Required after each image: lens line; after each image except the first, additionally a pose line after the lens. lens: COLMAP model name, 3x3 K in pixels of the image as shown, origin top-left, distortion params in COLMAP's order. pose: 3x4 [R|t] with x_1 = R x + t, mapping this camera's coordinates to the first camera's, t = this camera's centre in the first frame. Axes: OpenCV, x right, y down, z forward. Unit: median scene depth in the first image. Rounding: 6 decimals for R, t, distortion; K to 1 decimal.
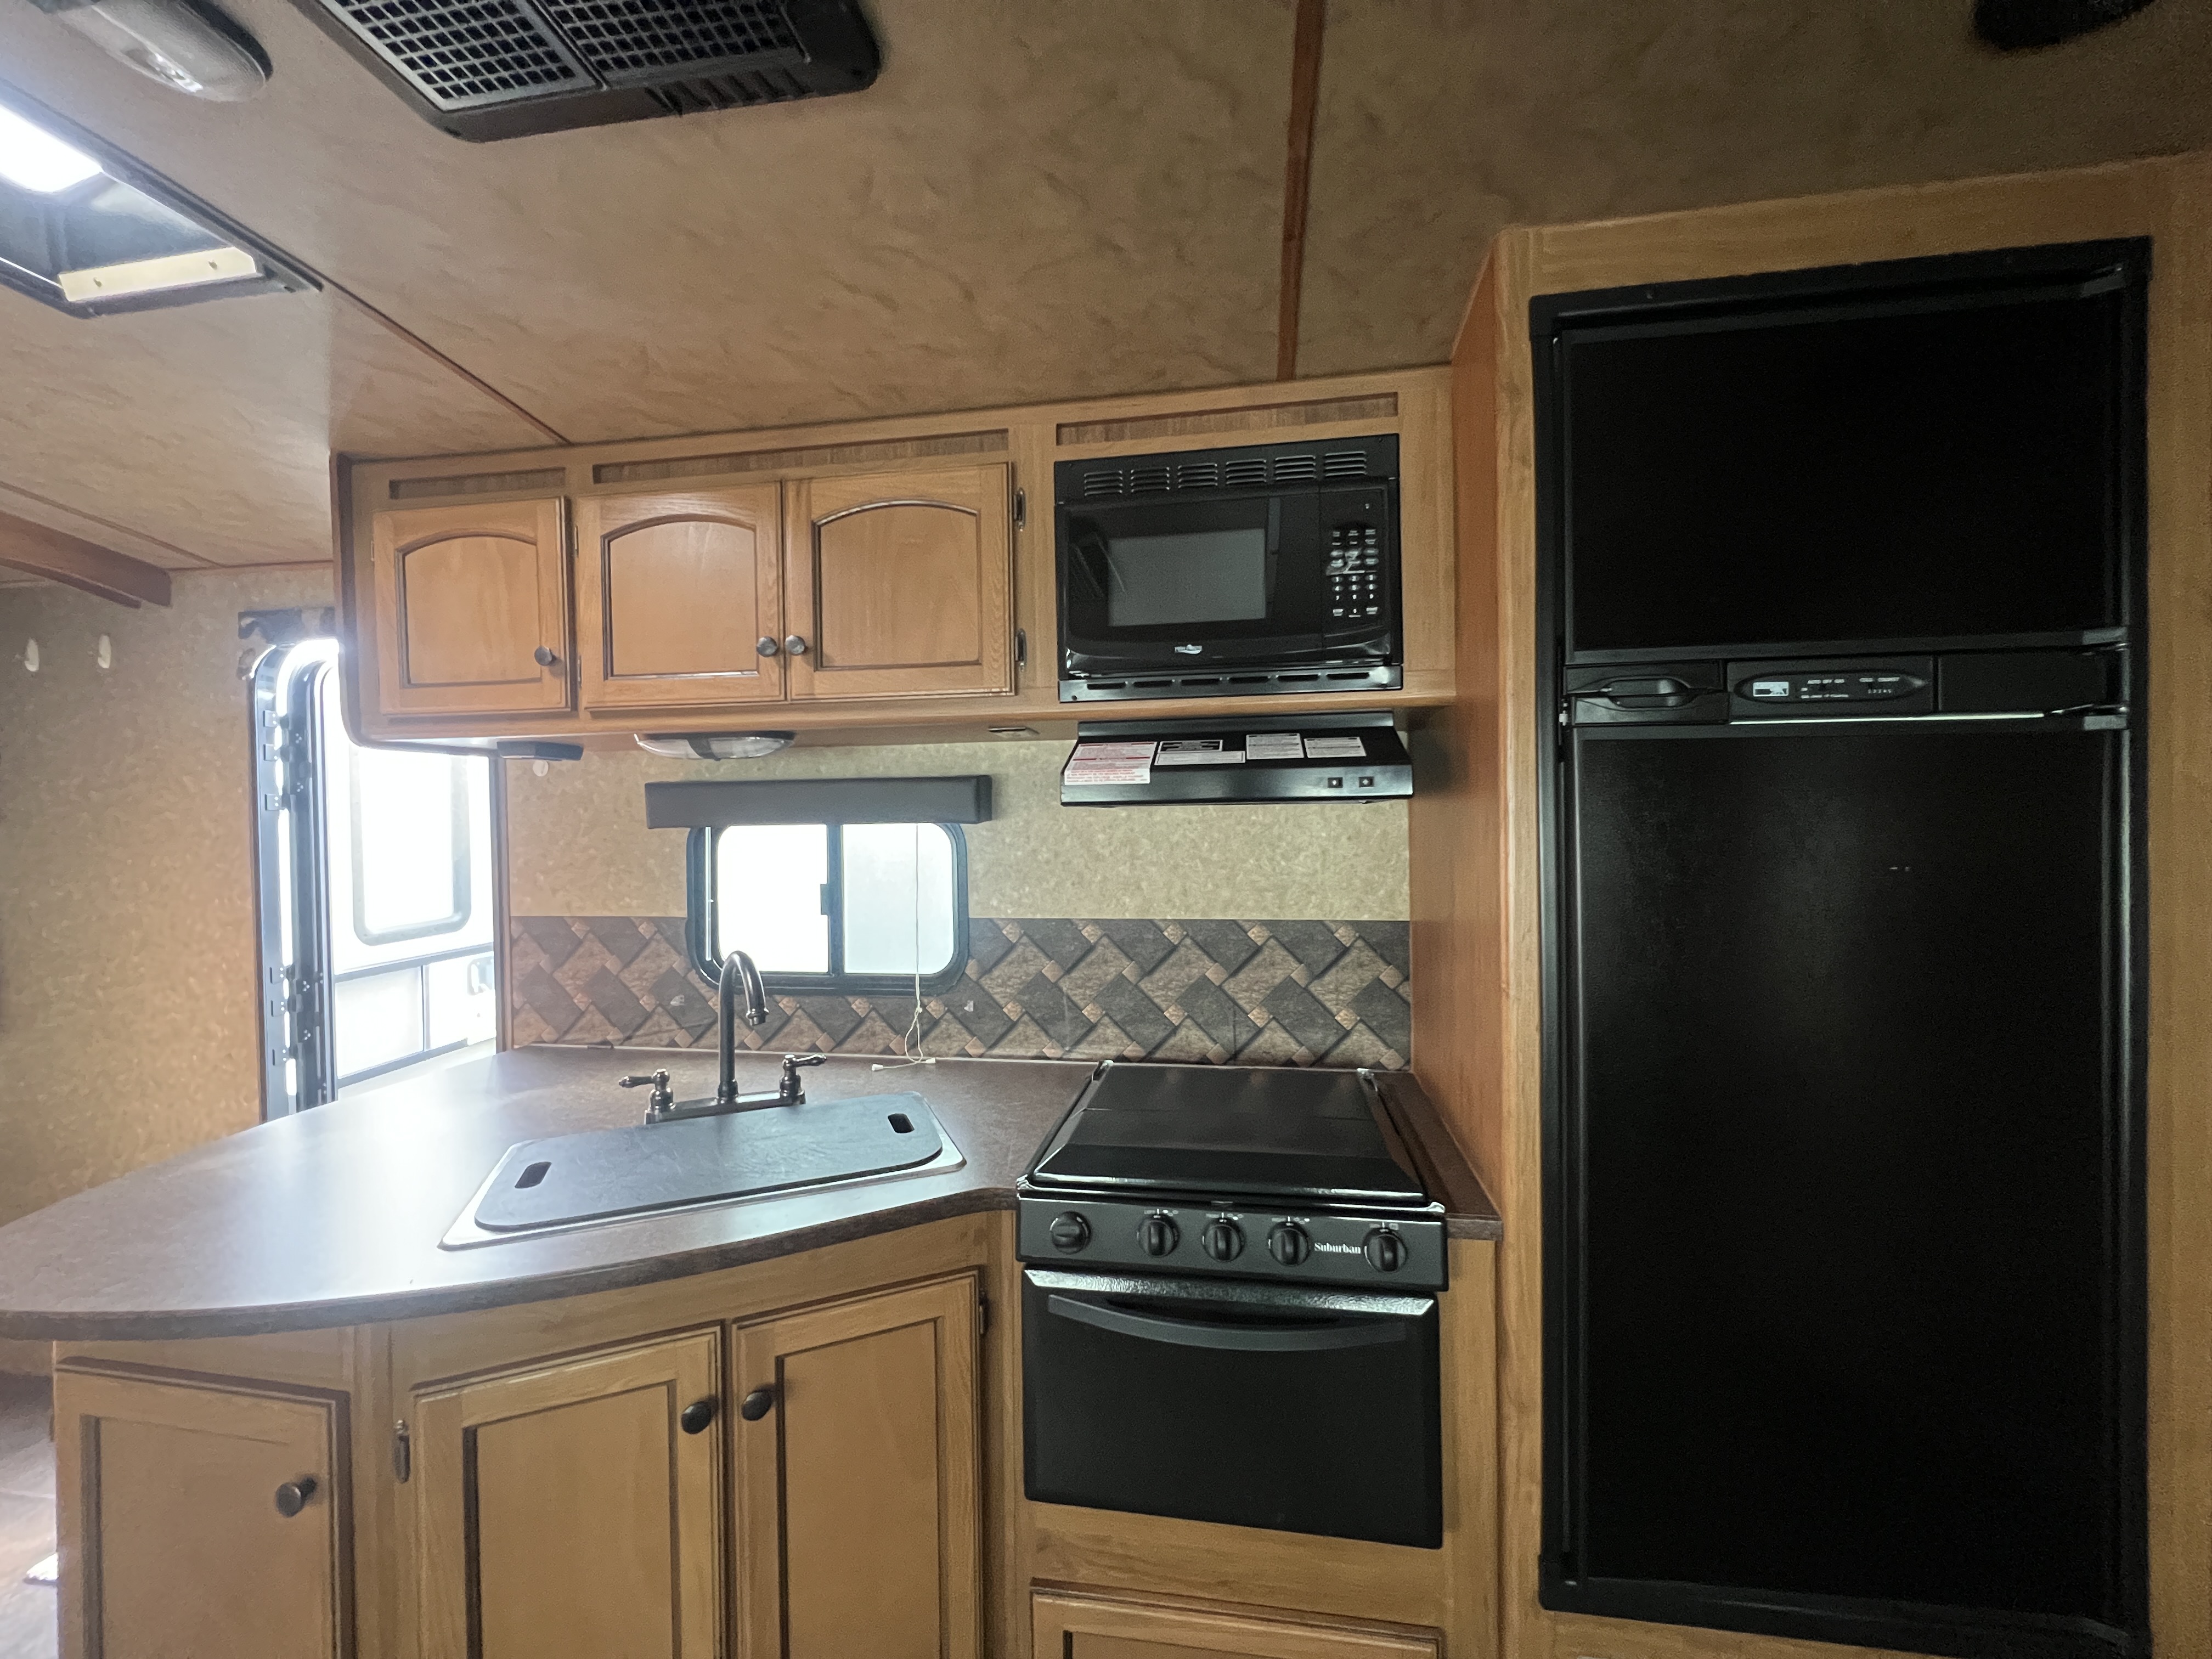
lens RADIAL K [[883.5, 0, 1106.0], [0, 883.5, 829.5], [0, 0, 1]] dist [0.000052, 0.000036]
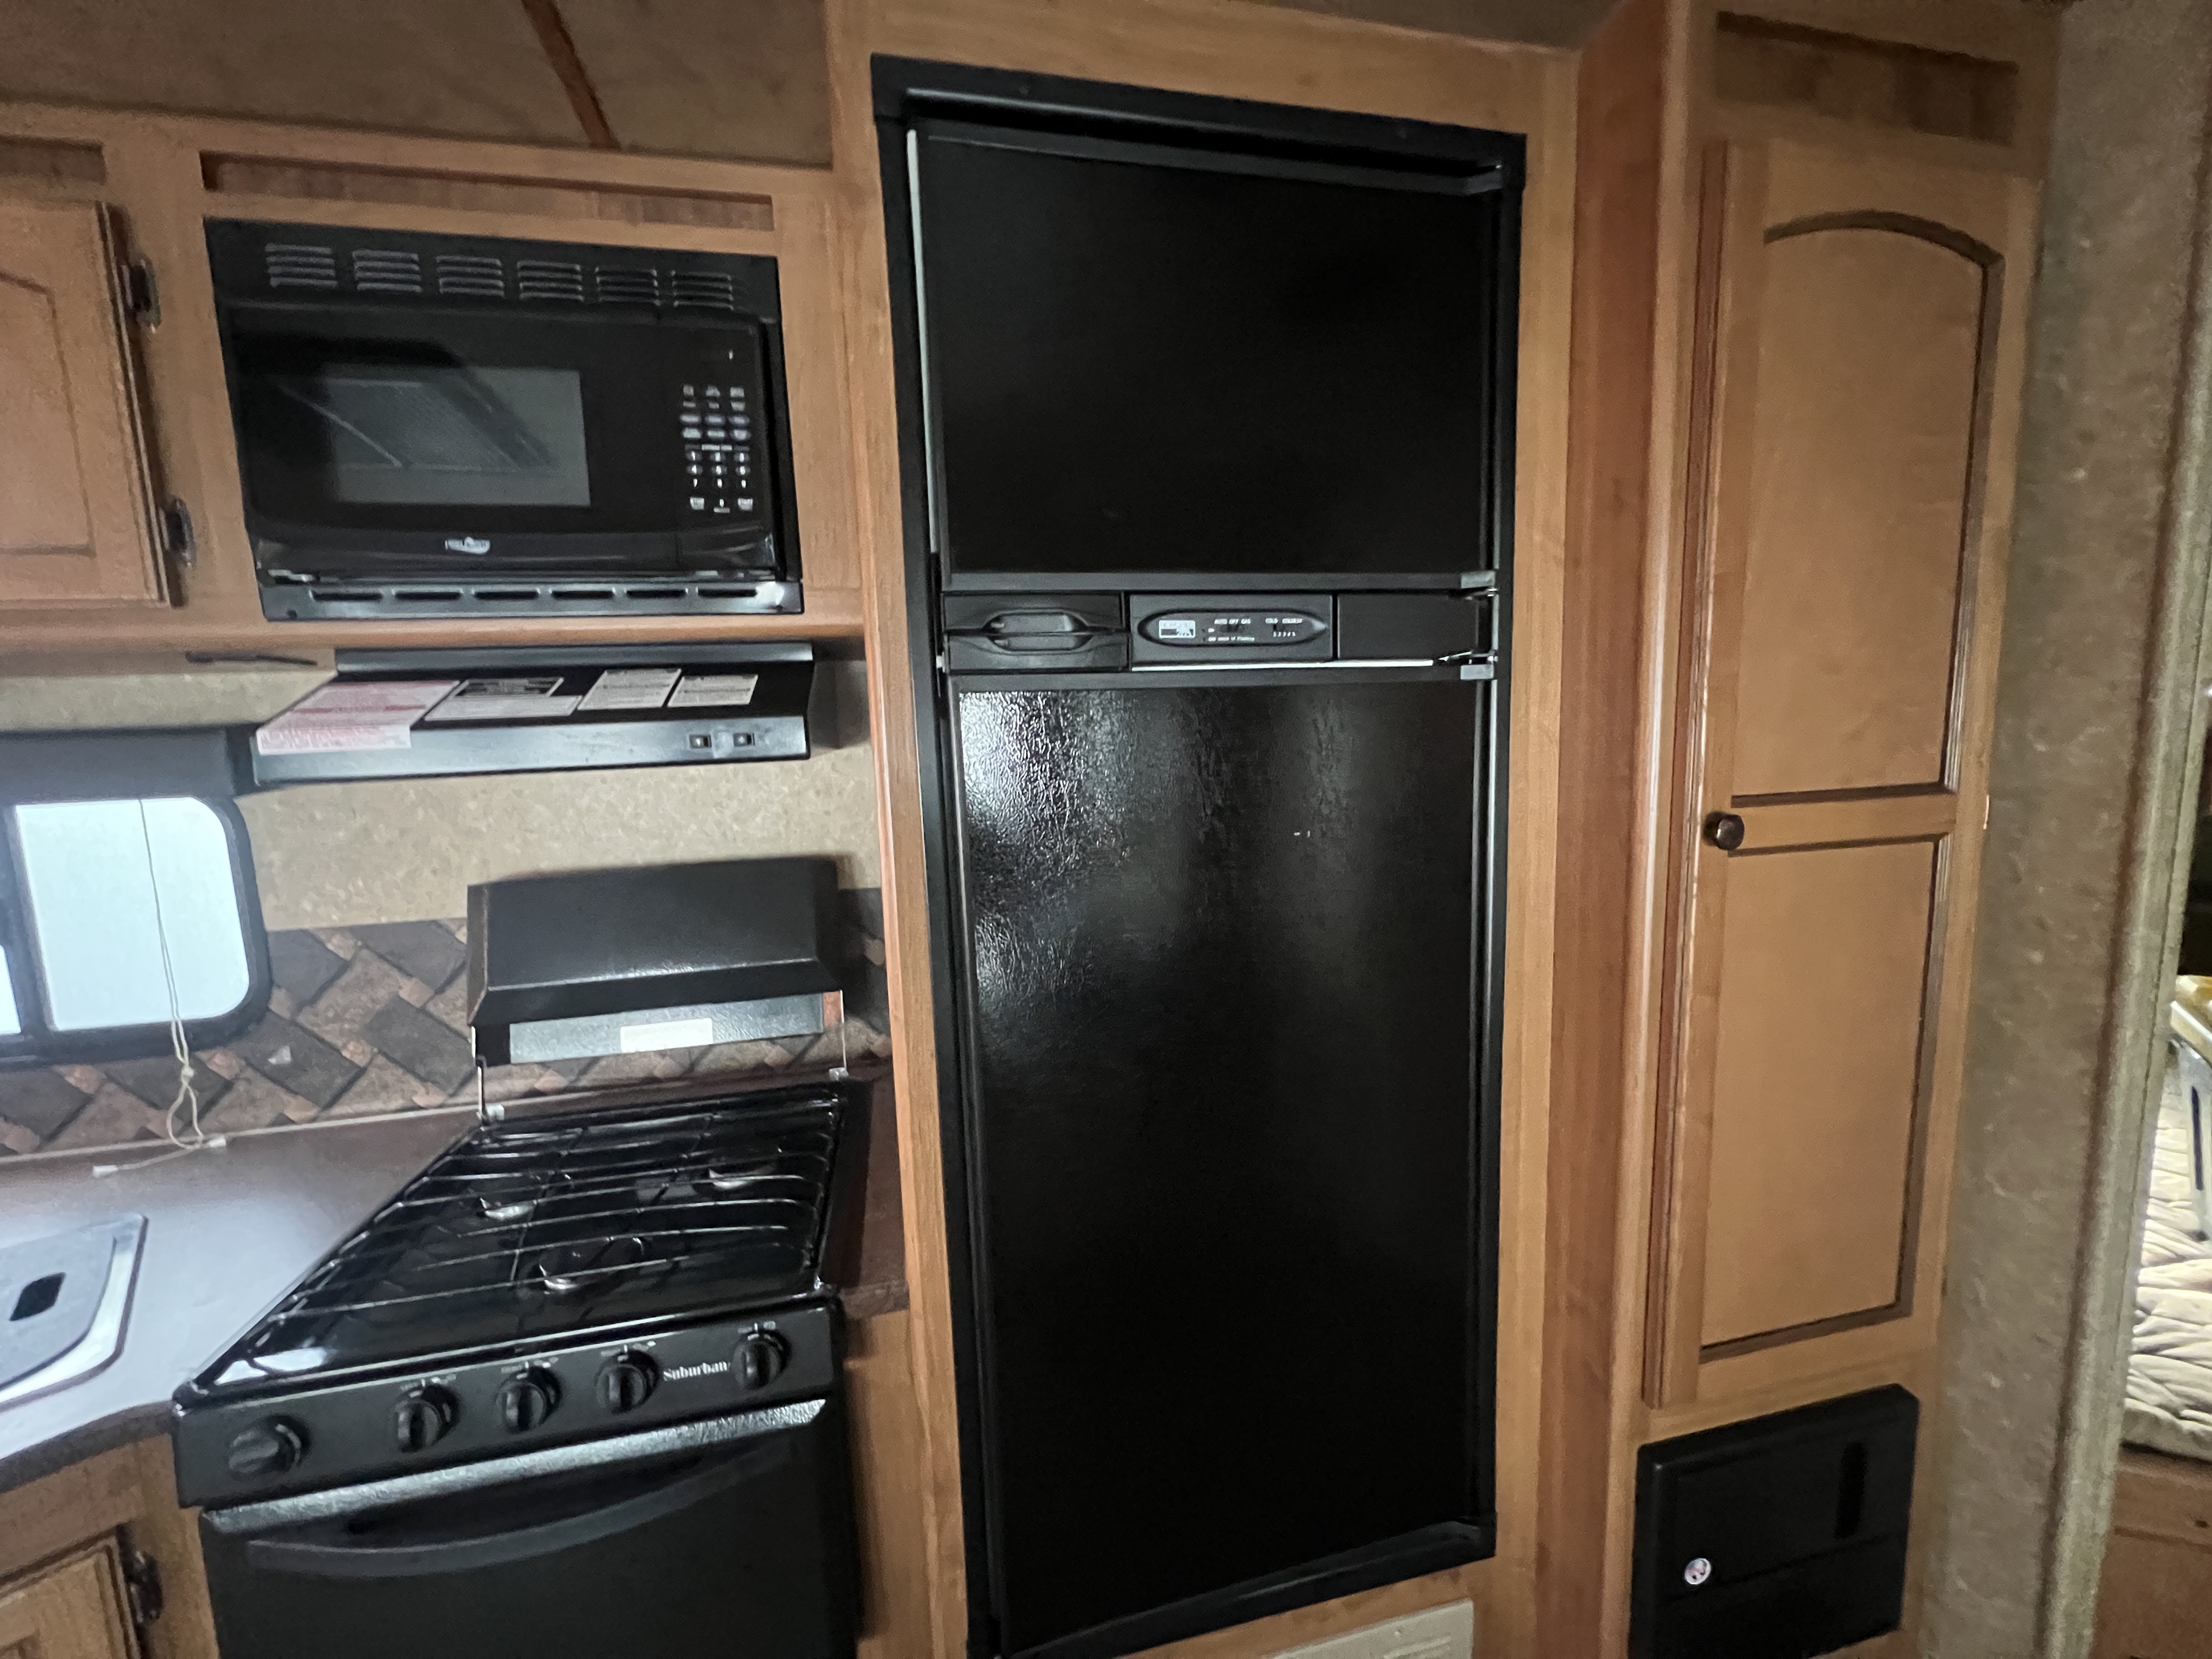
lens RADIAL K [[883.5, 0, 1106.0], [0, 883.5, 829.5], [0, 0, 1]] dist [0.000052, 0.000036]
pose [[0.929509, -0.065810, 0.362880, 0.282456], [0.027934, 0.993687, 0.108658, -0.047577], [-0.367740, -0.090862, 0.925479, 0.174858]]
